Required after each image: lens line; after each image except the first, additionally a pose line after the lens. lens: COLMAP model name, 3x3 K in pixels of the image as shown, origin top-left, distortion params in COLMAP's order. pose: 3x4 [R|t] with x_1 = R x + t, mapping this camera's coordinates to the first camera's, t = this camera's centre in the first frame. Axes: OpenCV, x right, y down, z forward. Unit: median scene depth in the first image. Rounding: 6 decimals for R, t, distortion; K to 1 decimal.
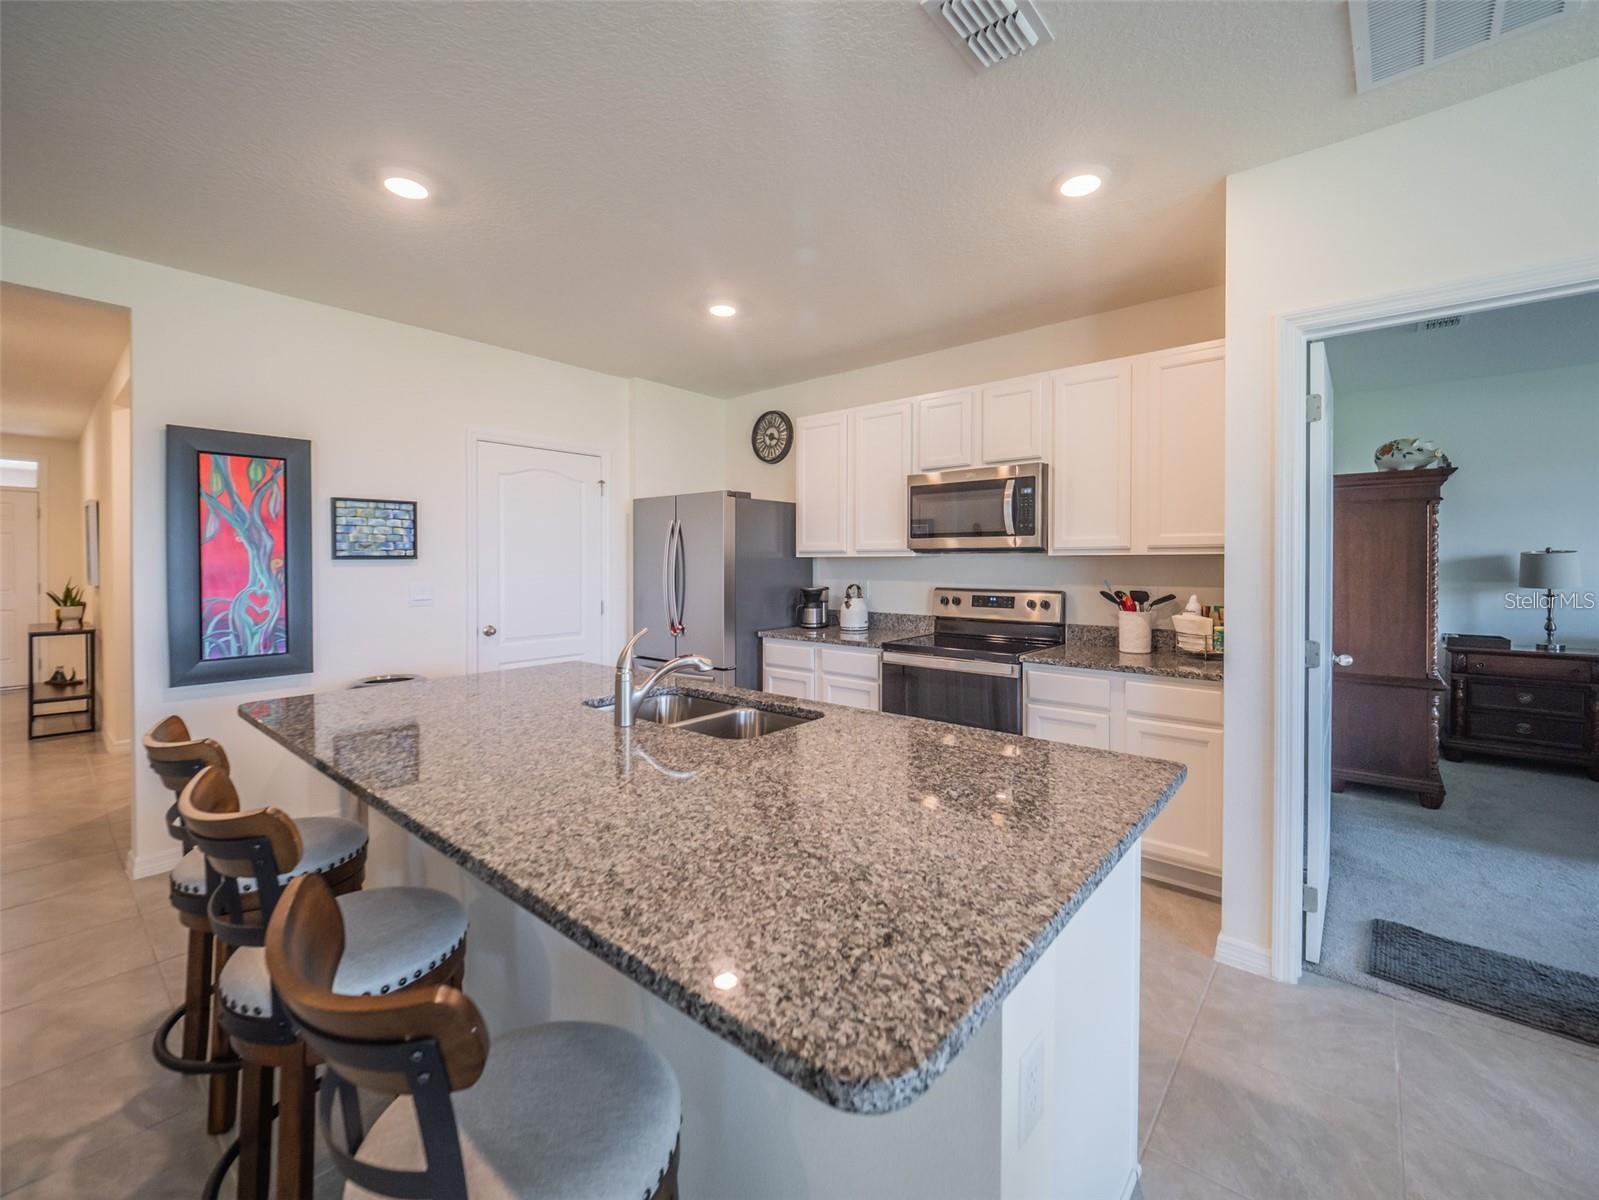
lens RADIAL K [[664.1, 0, 819.5], [0, 664.1, 578.1], [0, 0, 1]] dist [-0.002106, -0.002601]
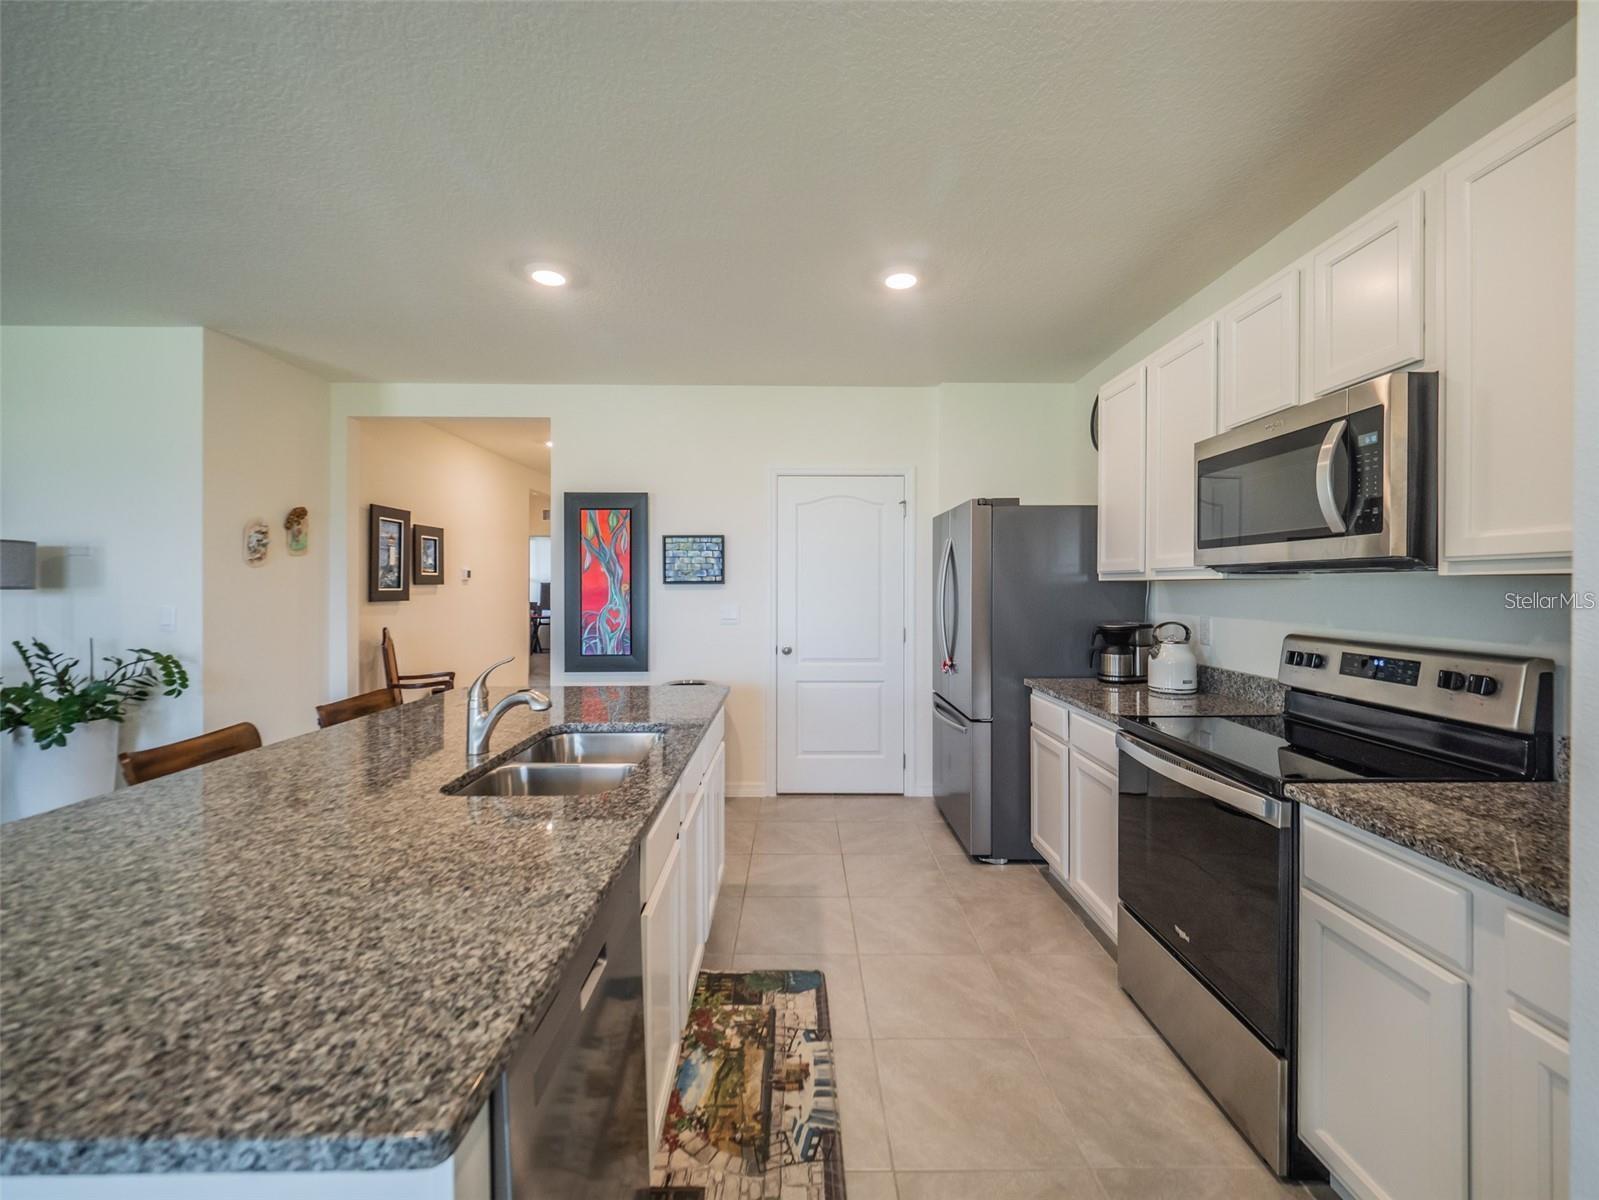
lens RADIAL K [[664.1, 0, 791.7], [0, 664.1, 586.4], [0, 0, 1]] dist [-0.002106, -0.002601]
pose [[0.642593, 0.002006, -0.766205, 0.375893], [-0.019205, 0.999725, -0.013489, -0.011081], [0.765967, 0.023383, 0.642455, 0.351952]]
